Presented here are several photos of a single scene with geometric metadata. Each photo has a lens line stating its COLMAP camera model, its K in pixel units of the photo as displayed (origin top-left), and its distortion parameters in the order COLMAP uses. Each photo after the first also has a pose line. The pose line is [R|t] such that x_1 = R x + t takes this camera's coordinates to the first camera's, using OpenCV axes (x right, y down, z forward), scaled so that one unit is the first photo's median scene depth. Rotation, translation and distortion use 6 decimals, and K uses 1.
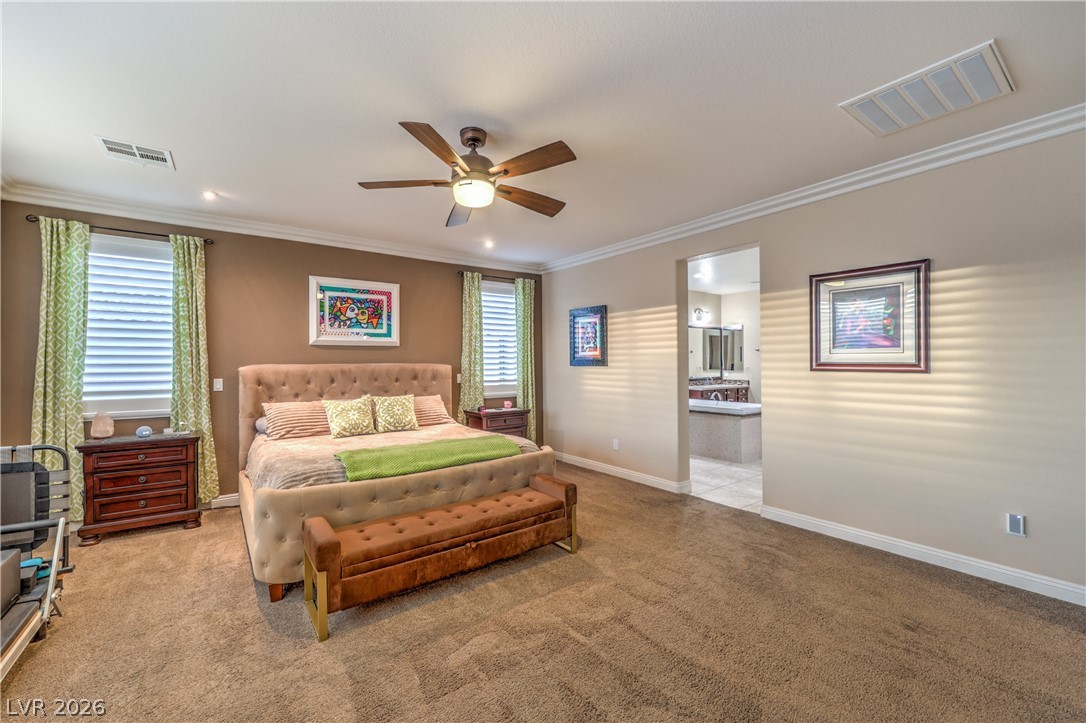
lens RADIAL K [[443.7, 0, 537.5], [0, 443.7, 359.0], [0, 0, 1]] dist [-0.000533, 0.000501]
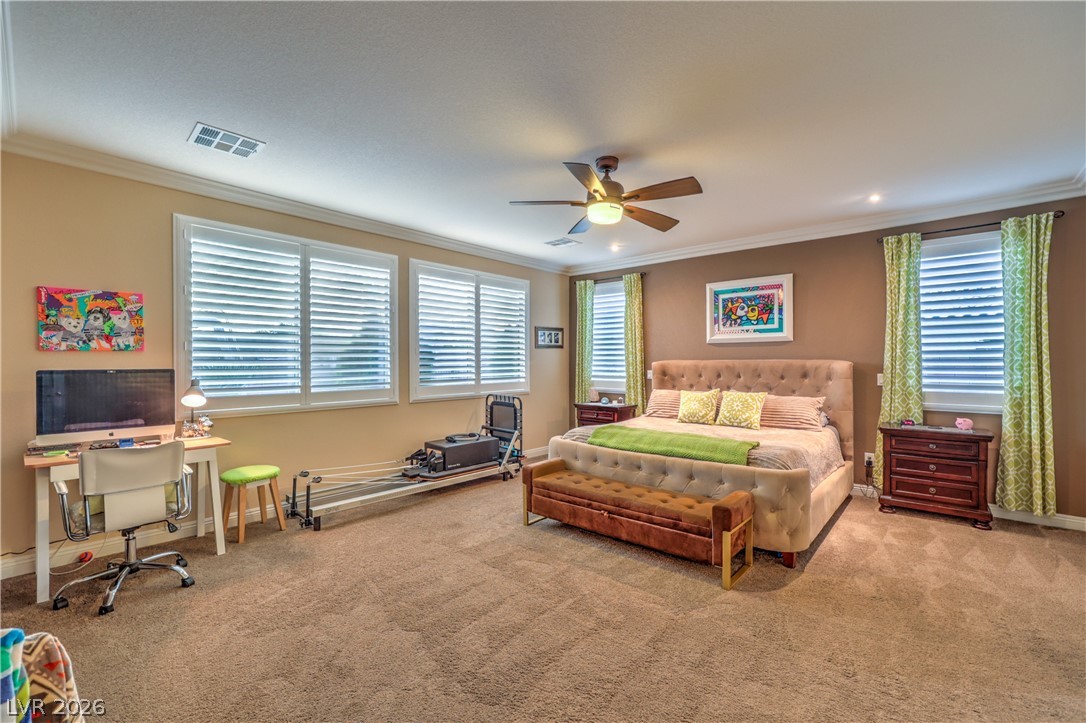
lens RADIAL K [[443.7, 0, 536.9], [0, 443.7, 362.8], [0, 0, 1]] dist [-0.000533, 0.000501]
pose [[0.224216, 0.009666, -0.974491, 0.518243], [0.008270, 0.999896, 0.011821, 0.001365], [0.974504, -0.010710, 0.224113, 0.305927]]
